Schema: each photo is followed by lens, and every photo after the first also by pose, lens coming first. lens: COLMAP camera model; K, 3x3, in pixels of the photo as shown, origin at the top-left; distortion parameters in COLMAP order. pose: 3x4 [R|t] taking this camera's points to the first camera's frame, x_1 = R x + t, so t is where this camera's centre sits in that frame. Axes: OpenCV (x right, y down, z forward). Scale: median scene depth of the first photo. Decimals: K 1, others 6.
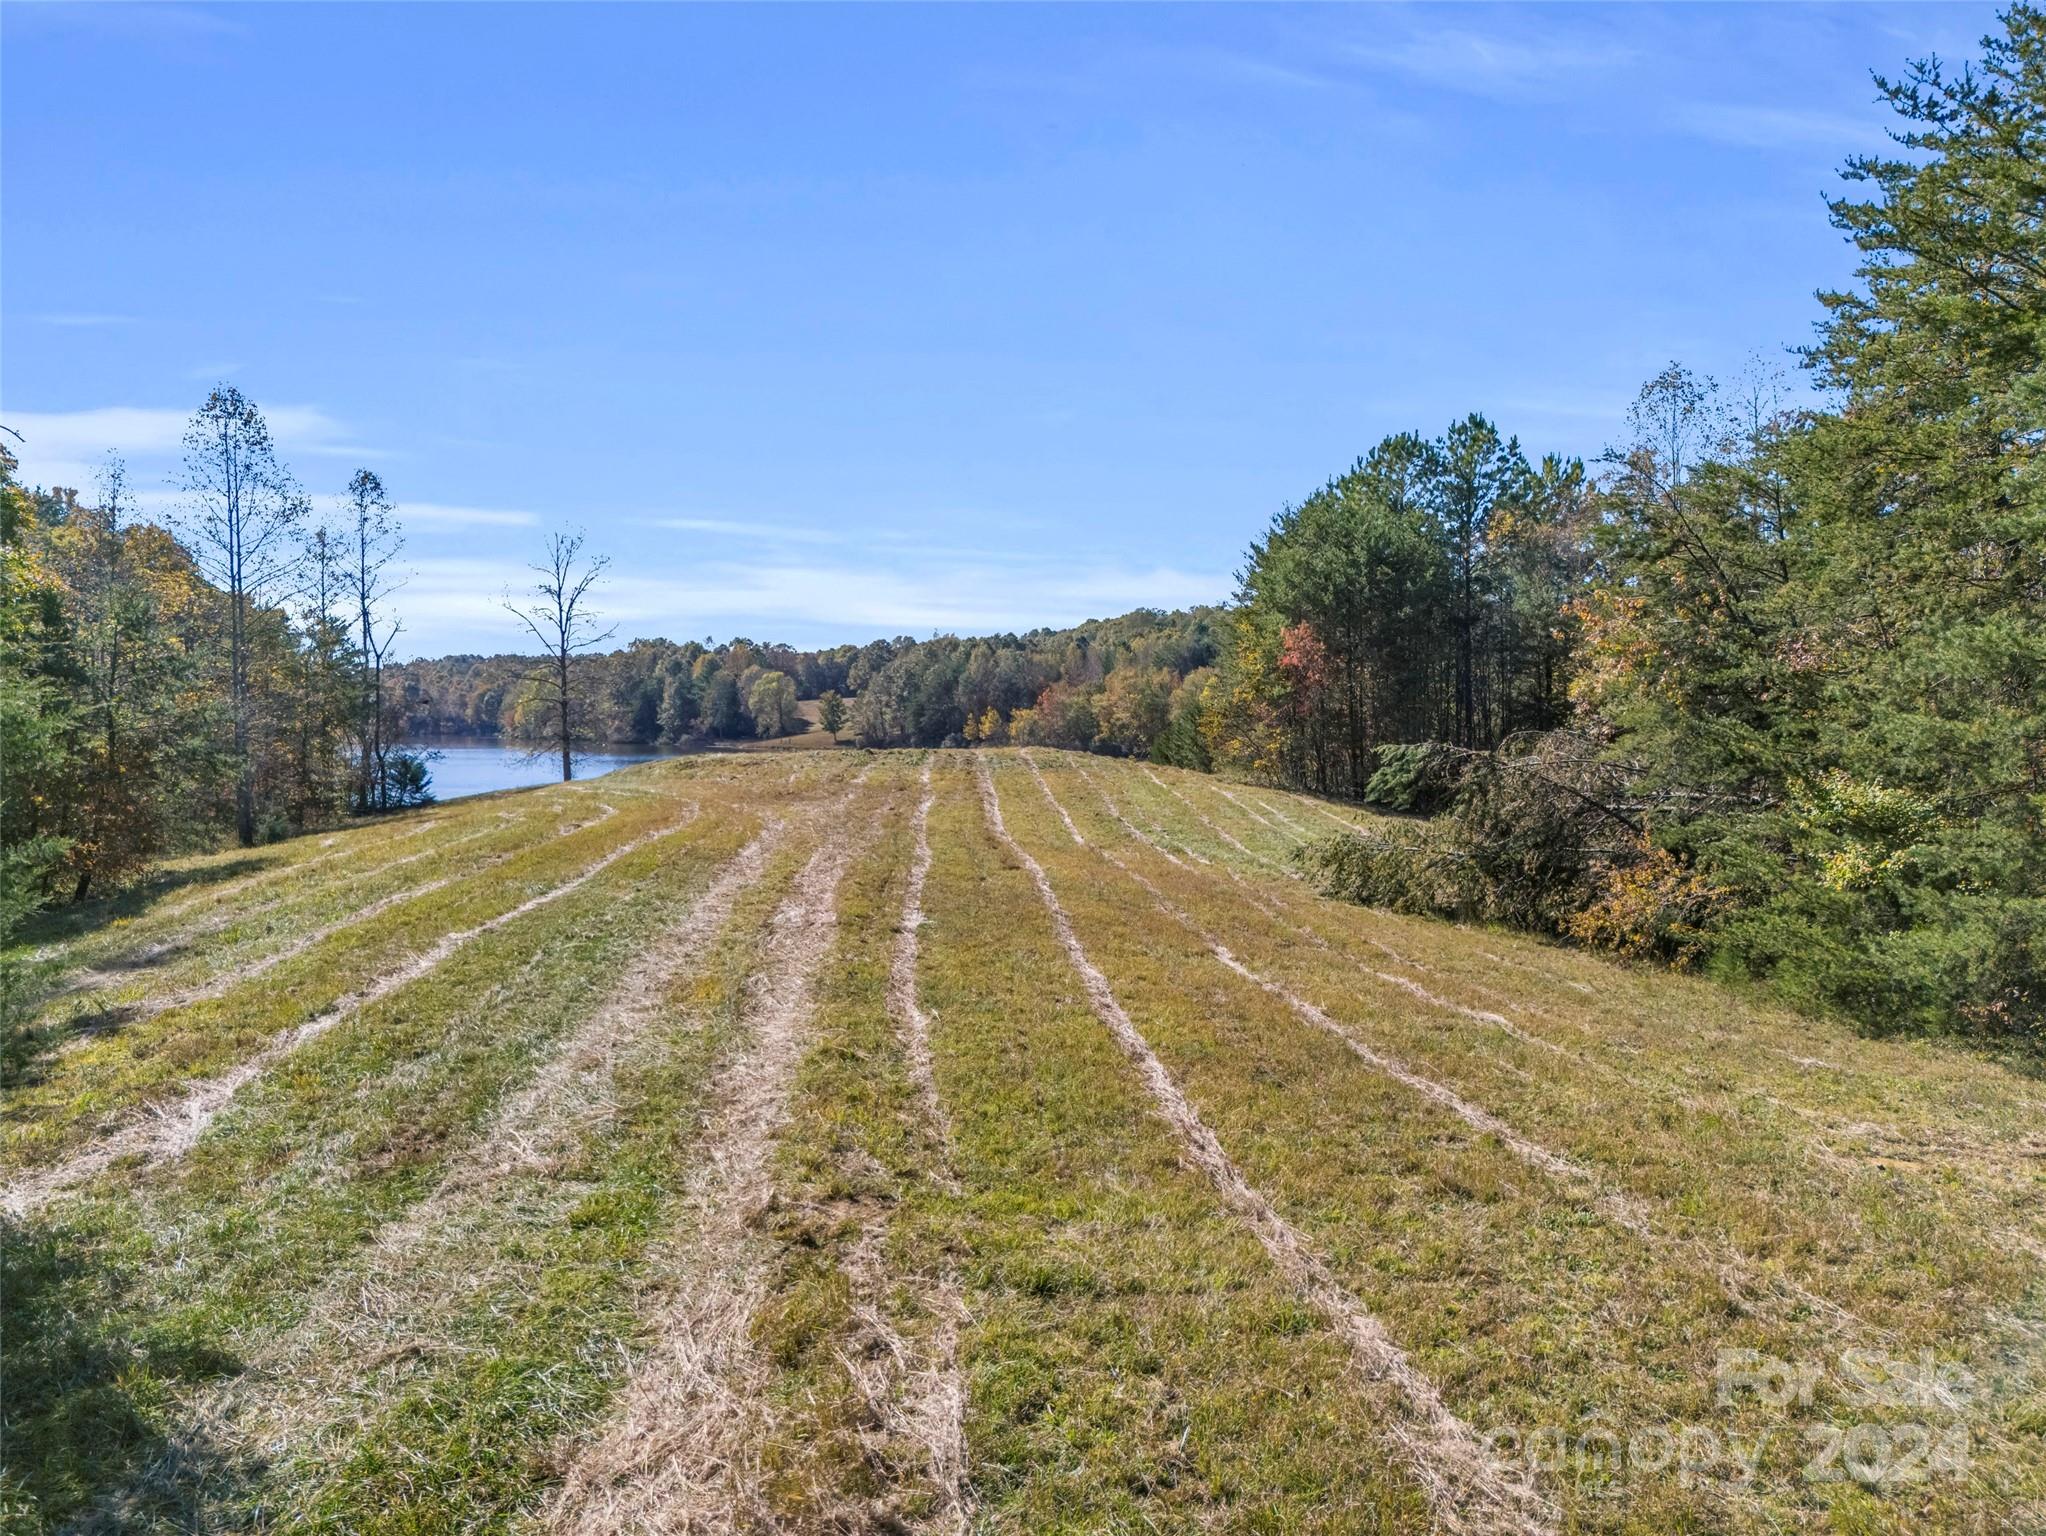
lens RADIAL K [[1534.9, 0, 1023.3], [0, 1534.9, 778.4], [0, 0, 1]] dist [0.065724, -0.059534]
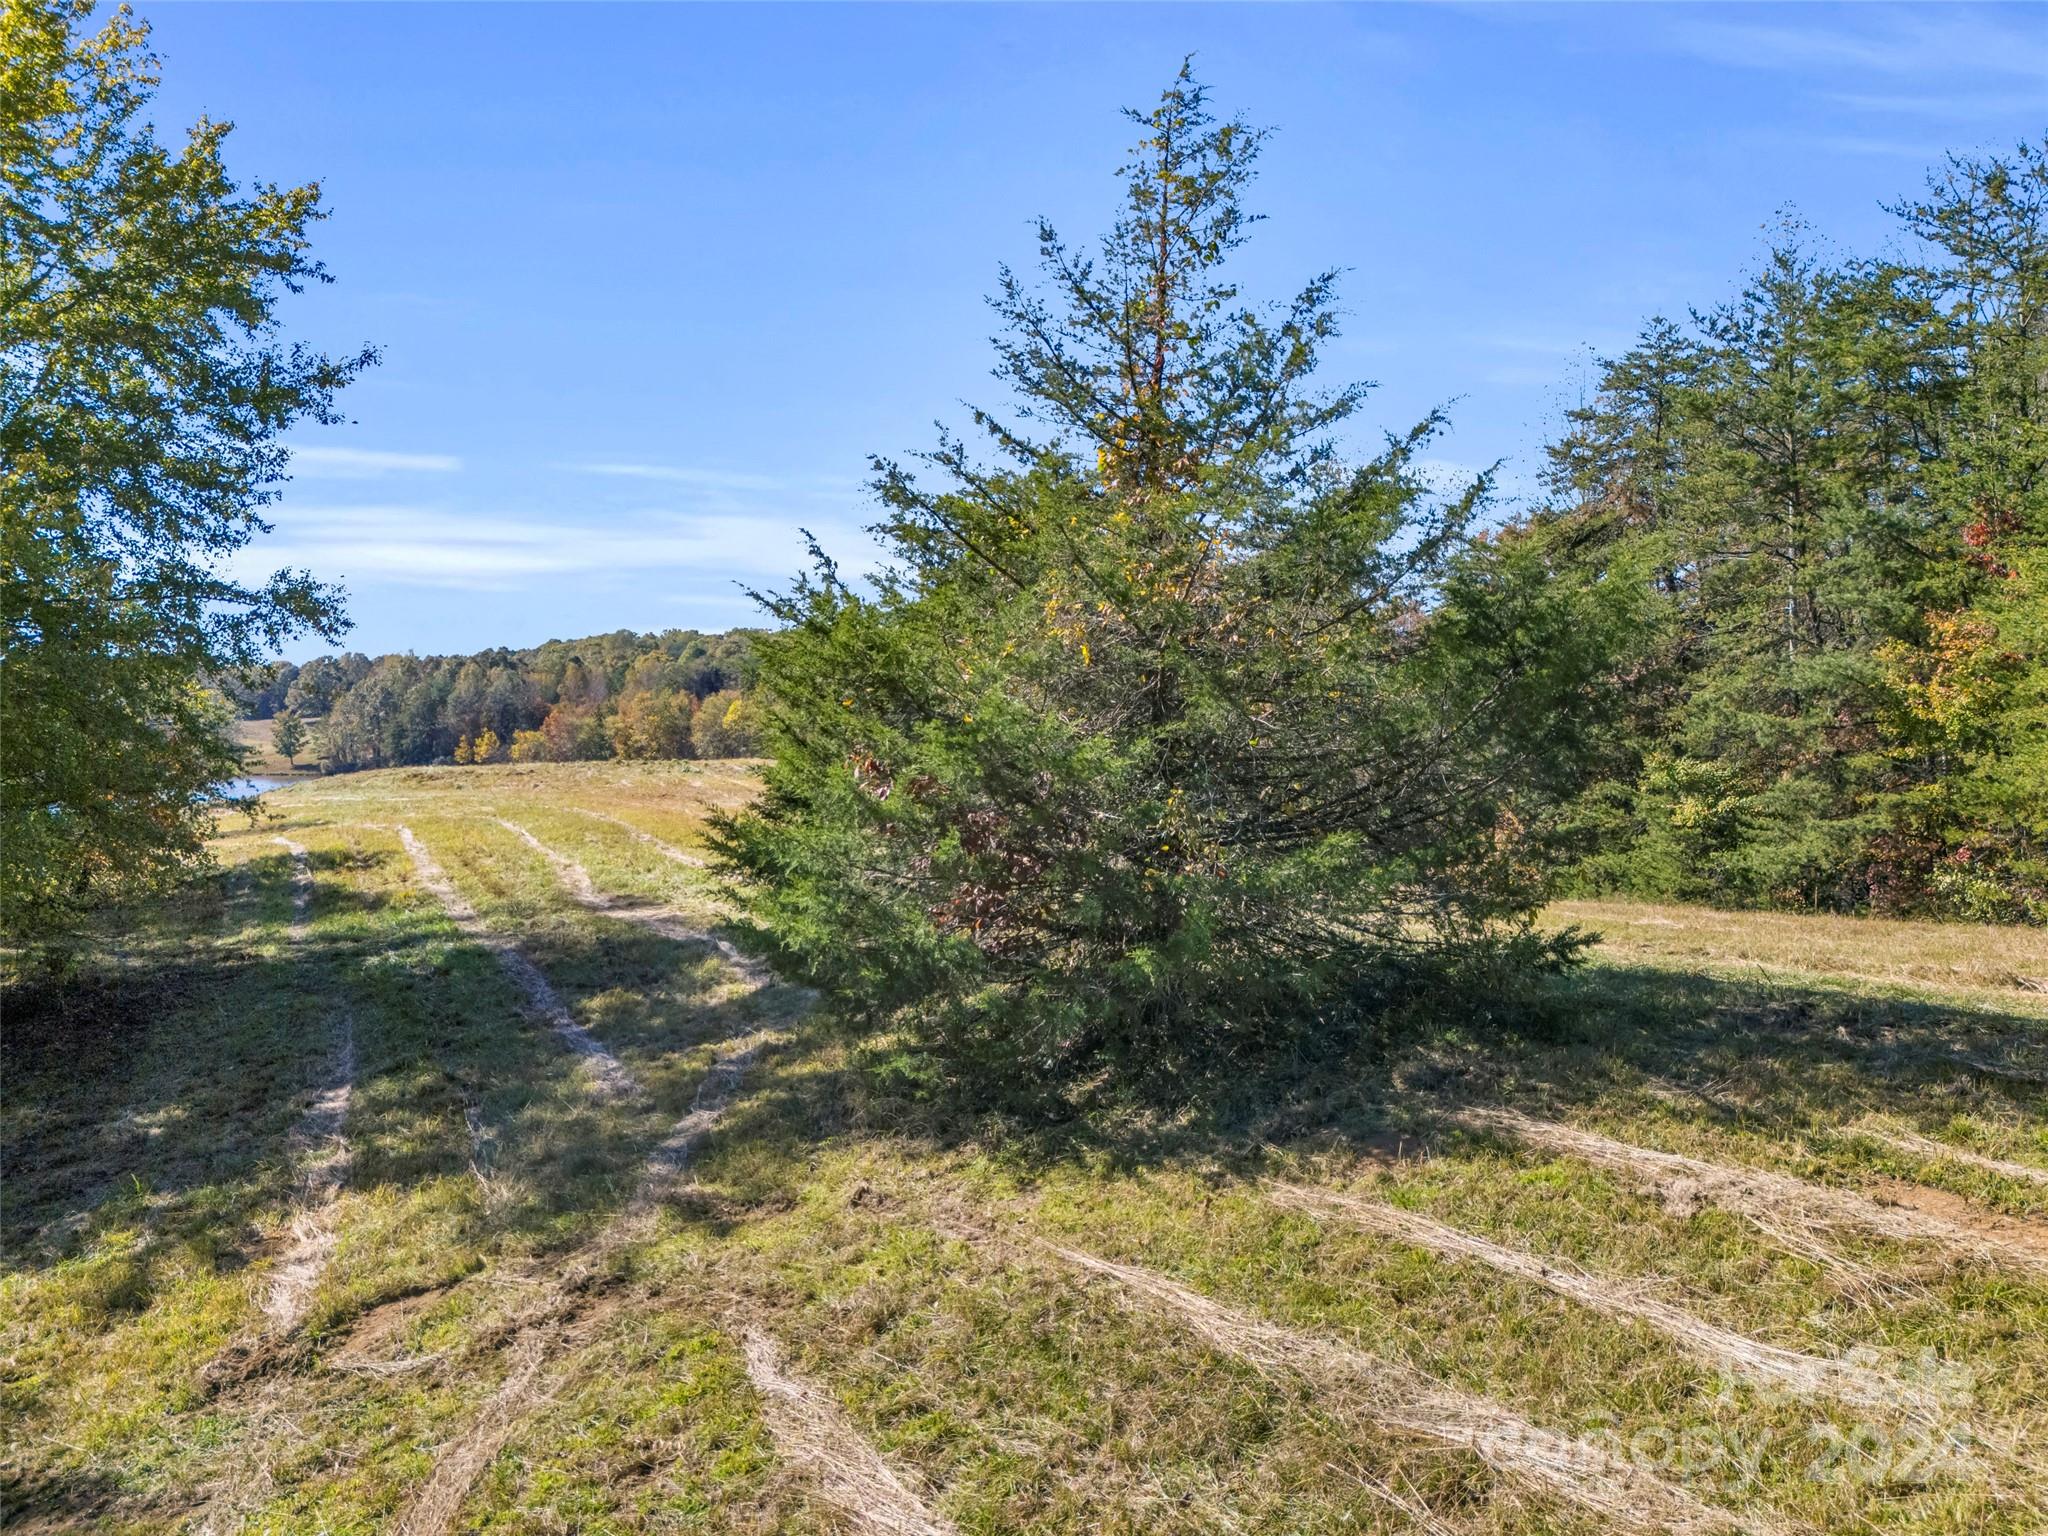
lens RADIAL K [[1536.4, 0, 1032.7], [0, 1536.4, 764.3], [0, 0, 1]] dist [0.065724, -0.059534]
pose [[0.931806, -0.003419, 0.362941, -0.054693], [0.013050, 0.999625, -0.024088, 0.003218], [-0.362723, 0.027181, 0.931501, -0.017460]]
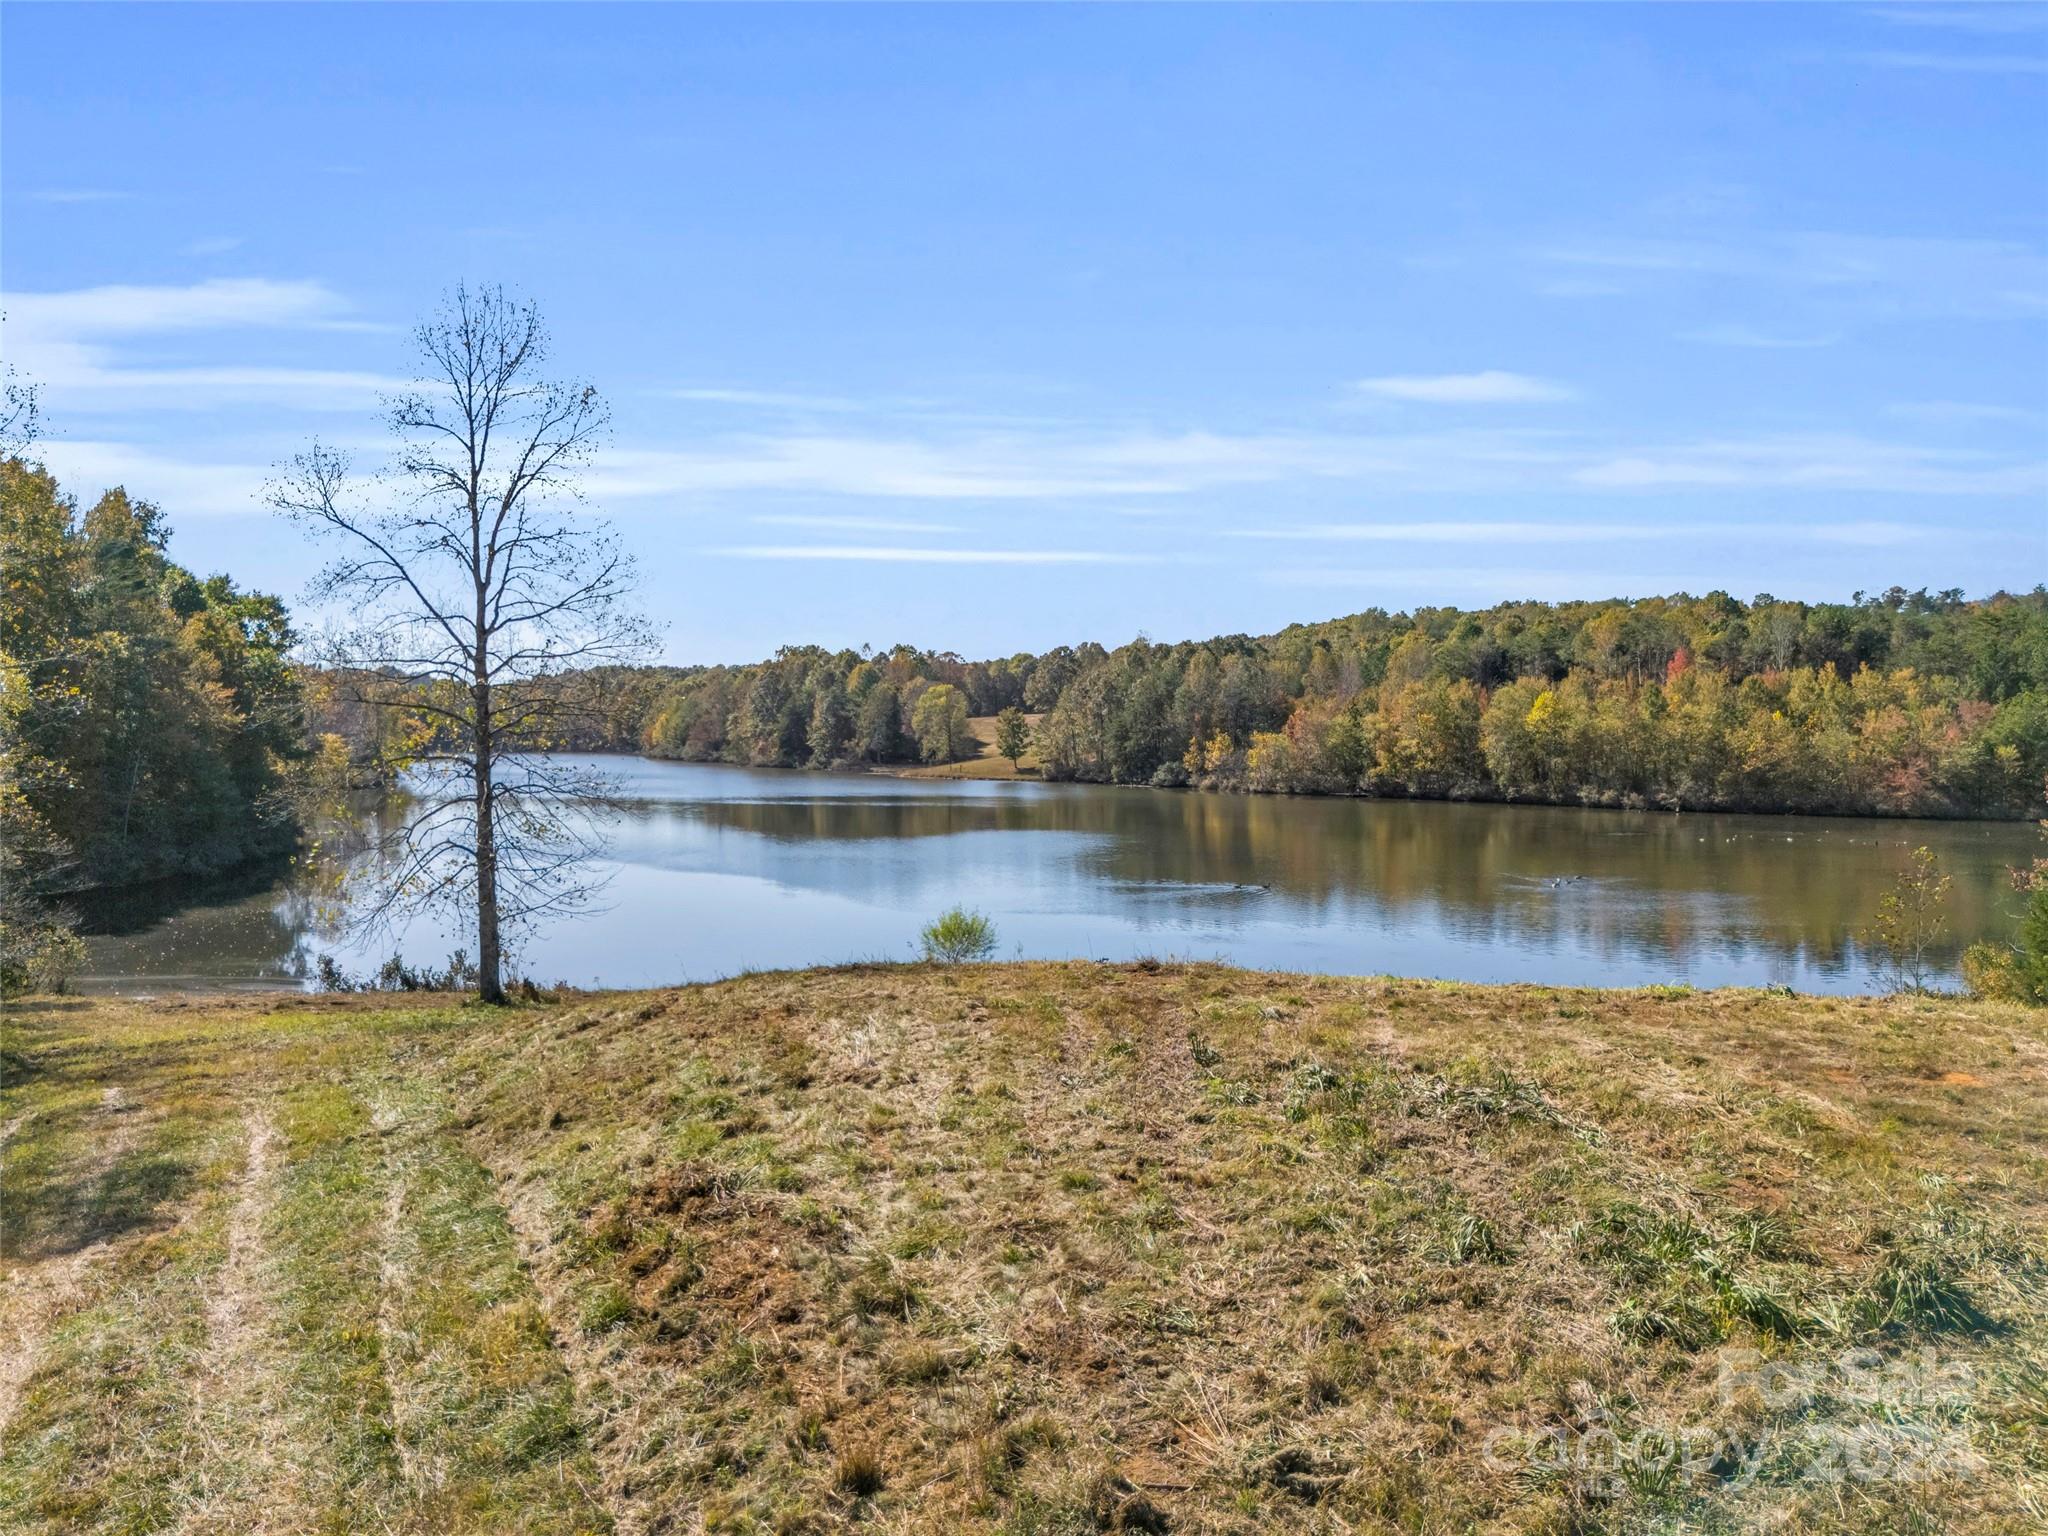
lens RADIAL K [[1536.4, 0, 1030.6], [0, 1536.4, 757.5], [0, 0, 1]] dist [0.065724, -0.059534]
pose [[0.995500, 0.004908, -0.094639, -0.042851], [-0.006958, 0.999748, -0.021338, -0.014888], [0.094511, 0.021901, 0.995283, 0.213594]]
